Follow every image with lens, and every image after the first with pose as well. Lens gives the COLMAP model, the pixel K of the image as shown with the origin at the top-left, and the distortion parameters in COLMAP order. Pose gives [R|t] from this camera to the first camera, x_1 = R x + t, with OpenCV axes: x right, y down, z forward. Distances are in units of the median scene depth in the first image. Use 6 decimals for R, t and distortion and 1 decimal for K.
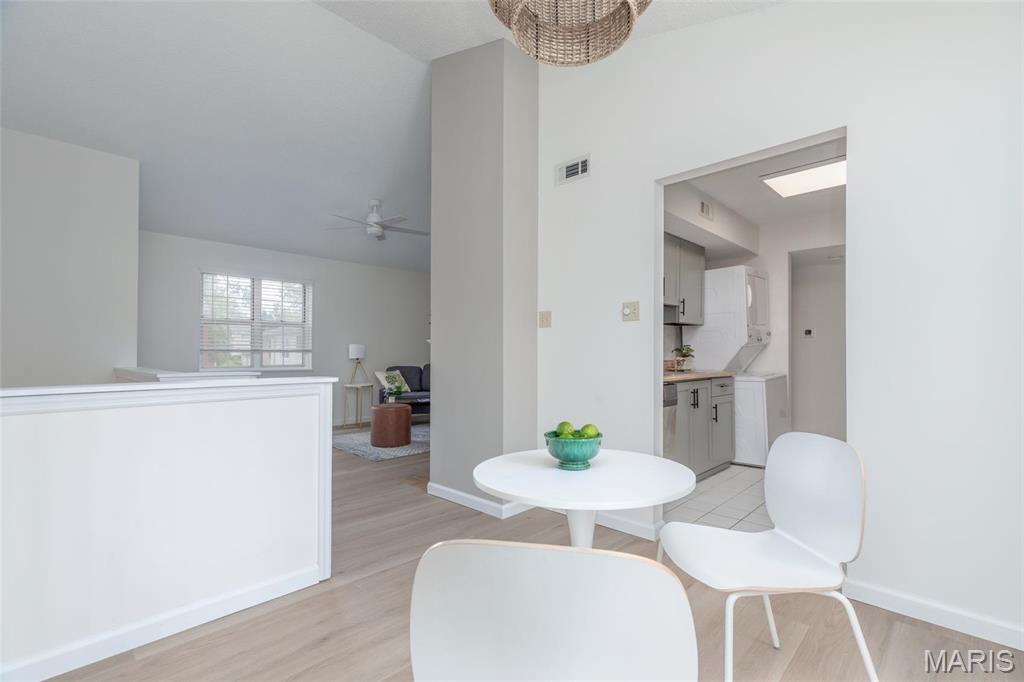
lens RADIAL K [[464.3, 0, 512.4], [0, 464.3, 344.9], [0, 0, 1]] dist [0.009247, -0.000029]
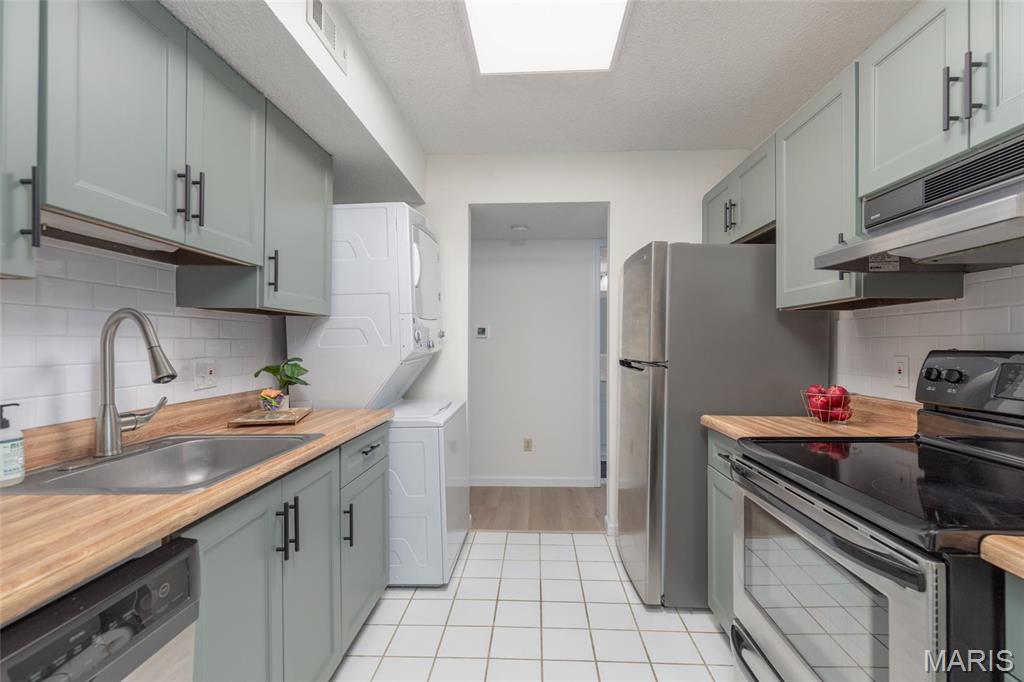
lens RADIAL K [[464.3, 0, 512.4], [0, 464.3, 344.9], [0, 0, 1]] dist [0.009247, -0.000029]
pose [[0.753322, -0.005626, 0.657628, 0.239099], [-0.007560, 0.999823, 0.017214, -0.022745], [-0.657608, -0.017939, 0.753146, 0.518423]]
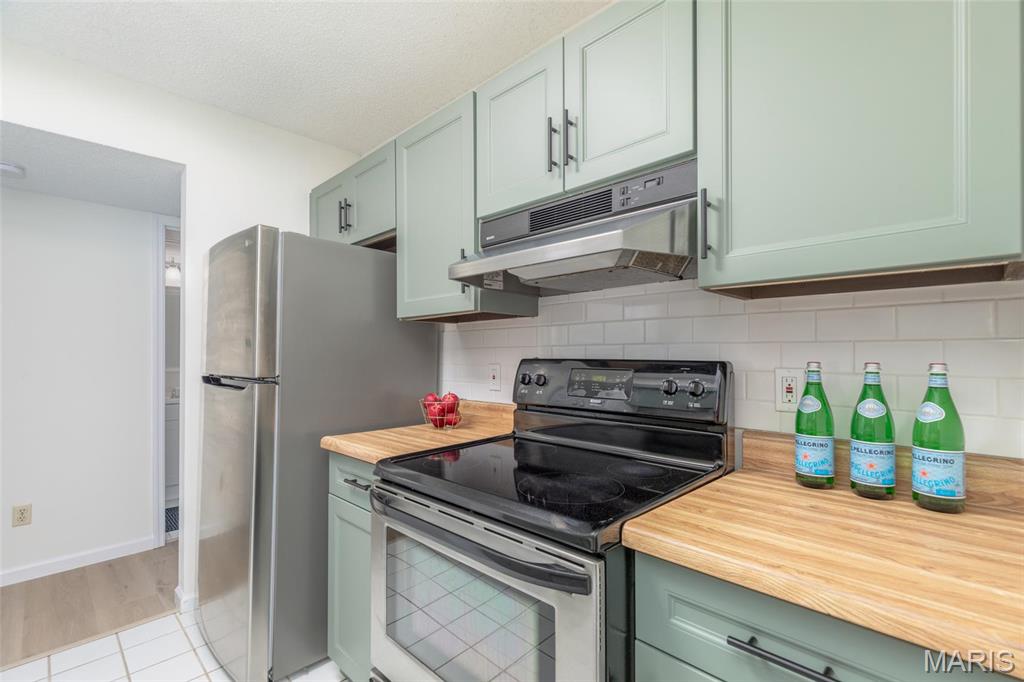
lens RADIAL K [[453.2, 0, 511.2], [0, 453.2, 349.9], [0, 0, 1]] dist [0.006540, -0.000057]
pose [[-0.000820, 0.002941, 0.999995, 0.319906], [-0.011989, 0.999924, -0.002951, -0.021445], [-0.999928, -0.011992, -0.000785, 0.607395]]
